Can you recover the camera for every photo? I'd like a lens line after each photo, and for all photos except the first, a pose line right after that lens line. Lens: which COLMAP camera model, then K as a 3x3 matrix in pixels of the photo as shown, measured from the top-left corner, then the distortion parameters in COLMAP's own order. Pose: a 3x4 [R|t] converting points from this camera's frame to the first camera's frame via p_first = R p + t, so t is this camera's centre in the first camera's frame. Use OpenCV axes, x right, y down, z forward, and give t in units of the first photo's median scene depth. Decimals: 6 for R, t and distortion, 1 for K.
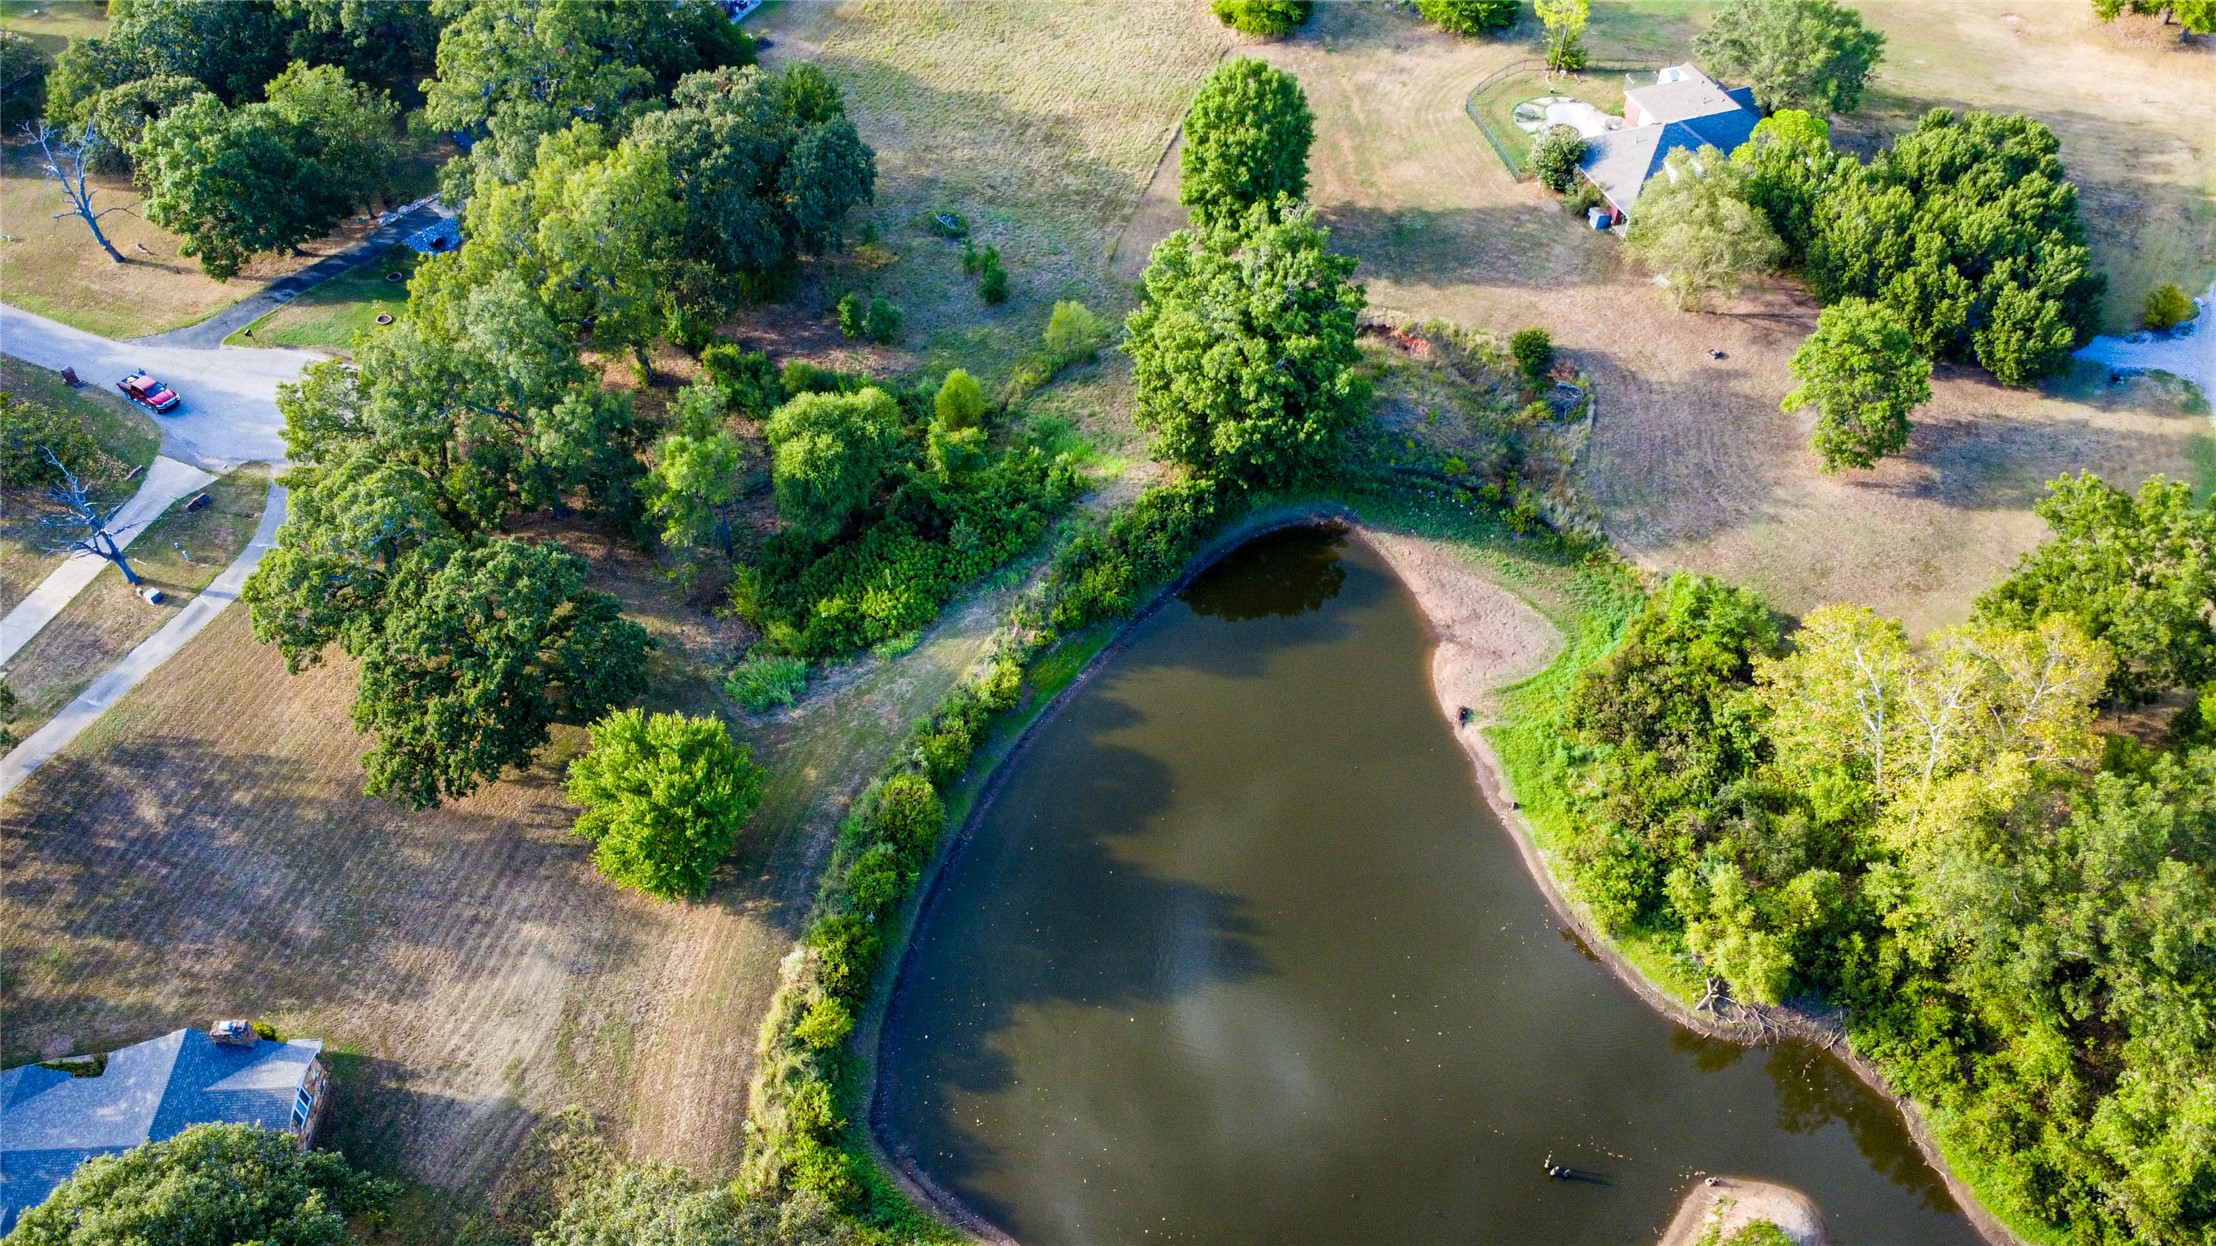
lens RADIAL K [[1626.6, 0, 1096.6], [0, 1626.6, 633.8], [0, 0, 1]] dist [-0.003998, 0.003274]
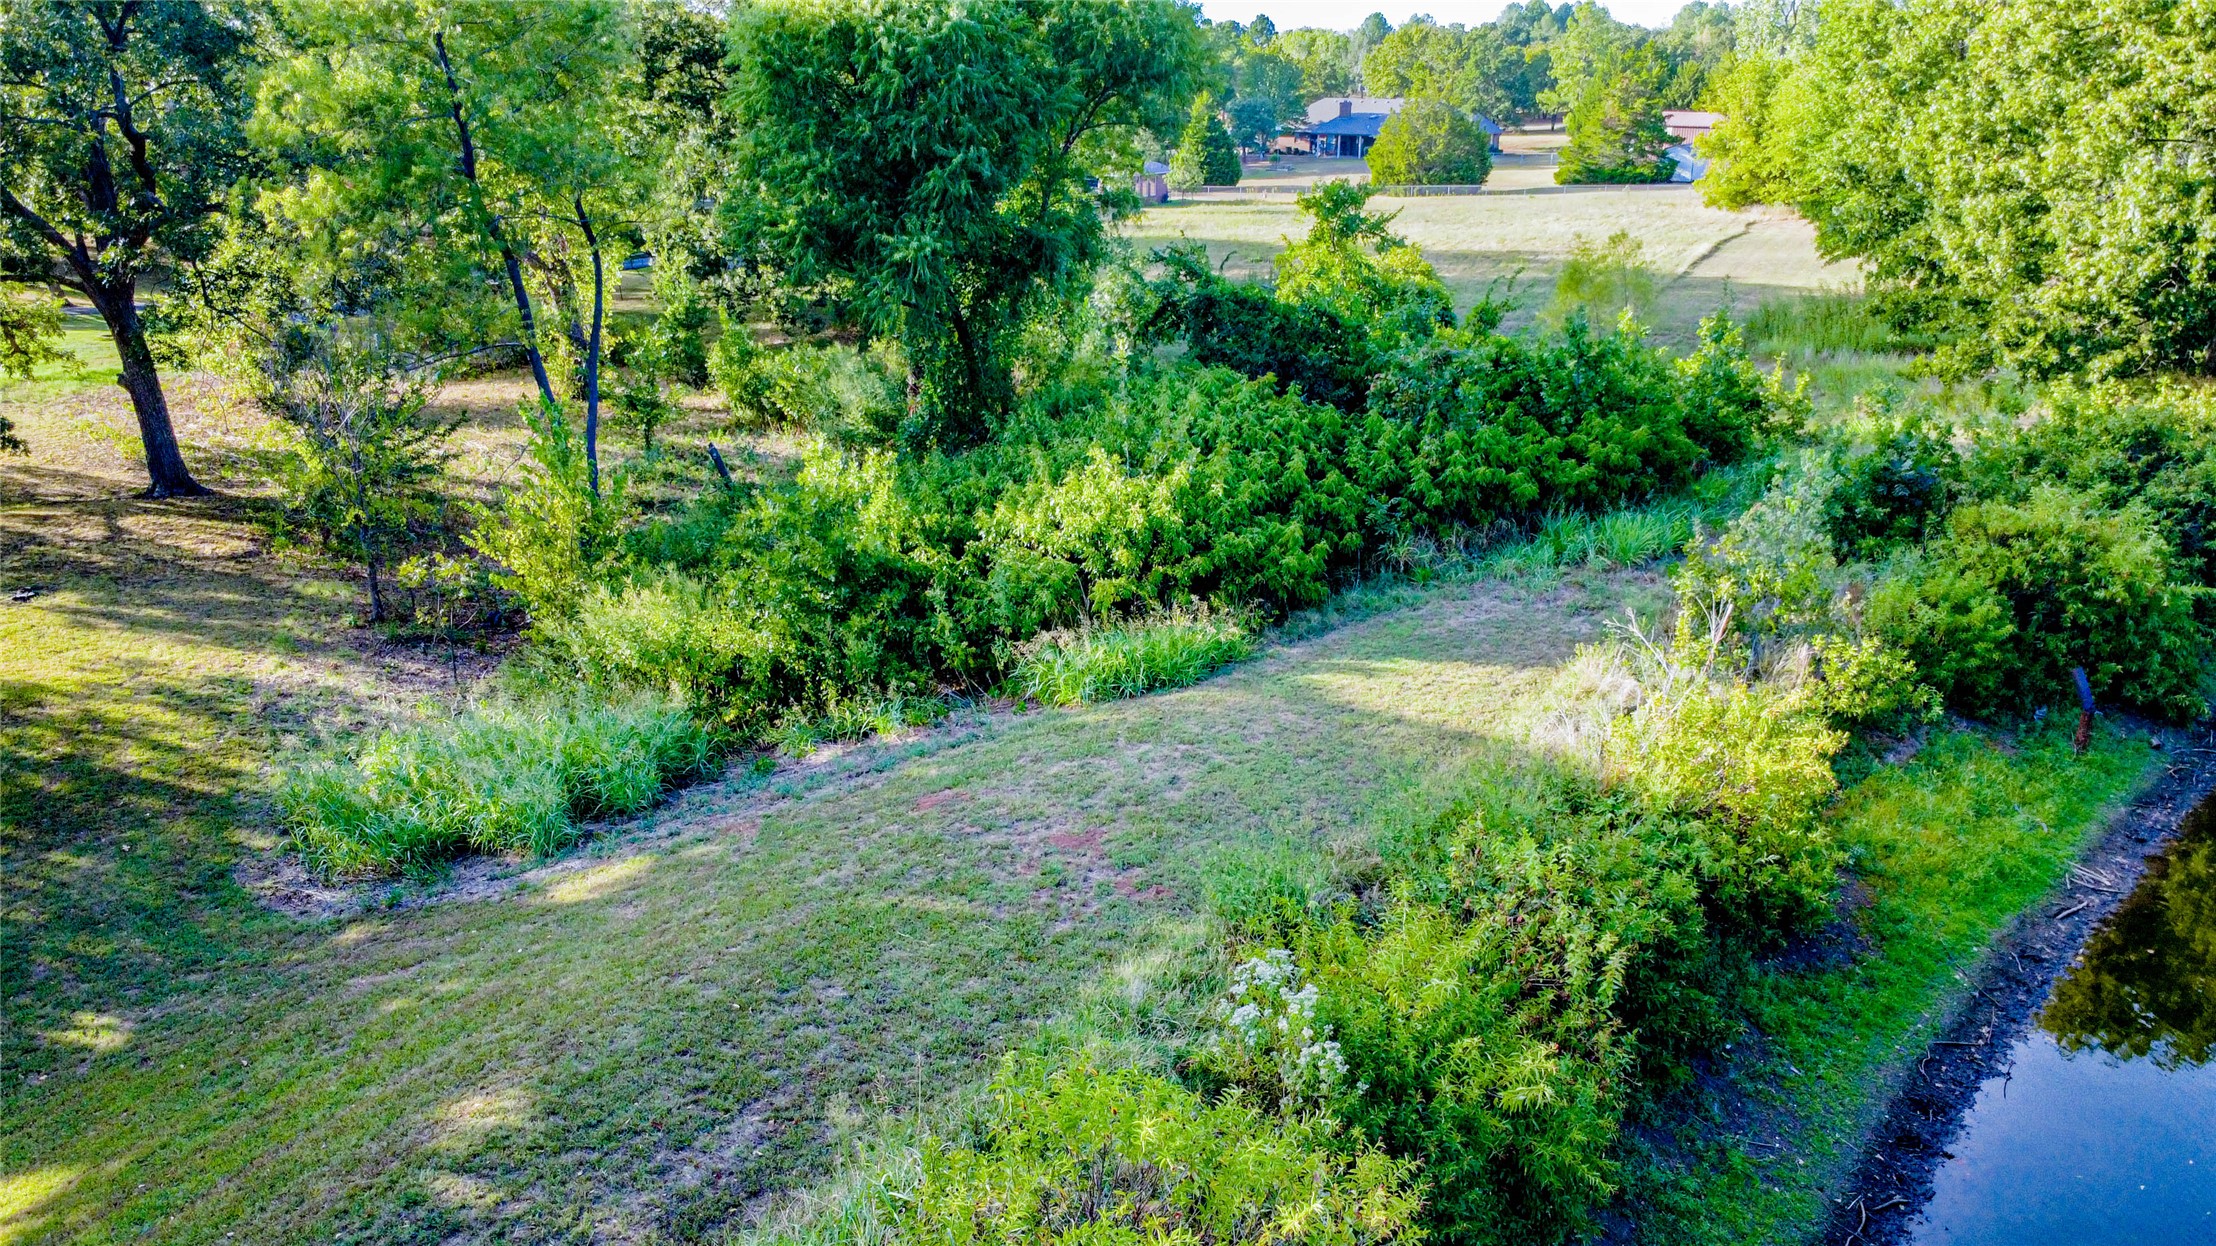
lens RADIAL K [[1626.6, 0, 1104.6], [0, 1626.6, 624.4], [0, 0, 1]] dist [-0.003998, 0.003274]
pose [[0.990414, 0.054905, -0.126746, -0.099735], [-0.109614, 0.870758, -0.479337, 0.102401], [0.084047, 0.488636, 0.868430, 0.814237]]
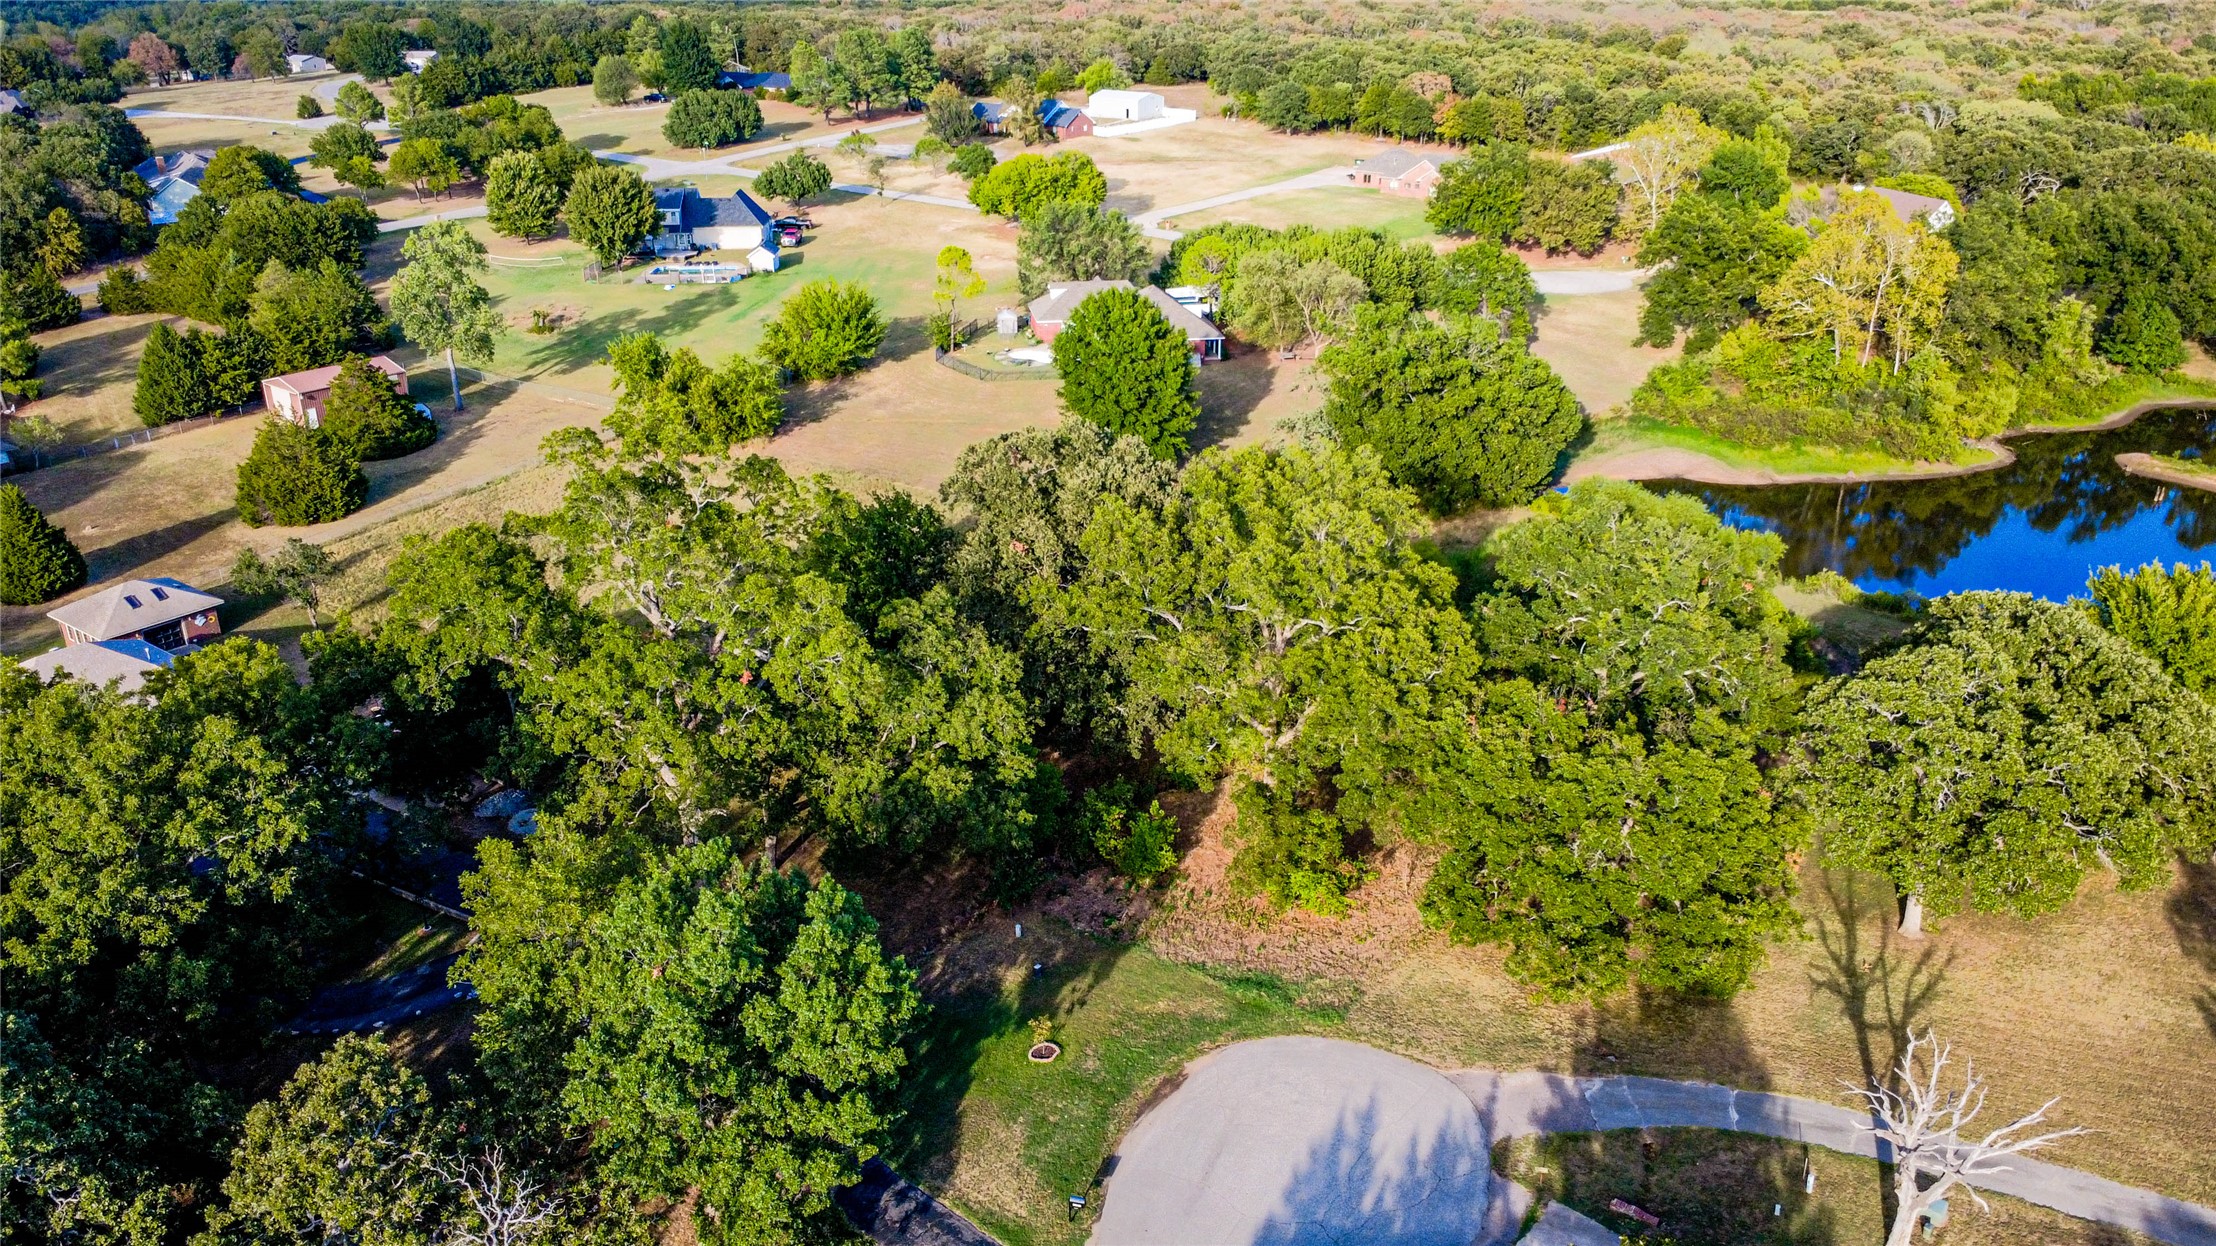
lens RADIAL K [[1626.6, 0, 1102.4], [0, 1626.6, 627.7], [0, 0, 1]] dist [-0.003998, 0.003274]
pose [[0.175737, -0.381111, 0.907673, -1.061224], [0.733690, 0.665456, 0.137358, -0.424194], [-0.656365, 0.641812, 0.396563, 0.885157]]
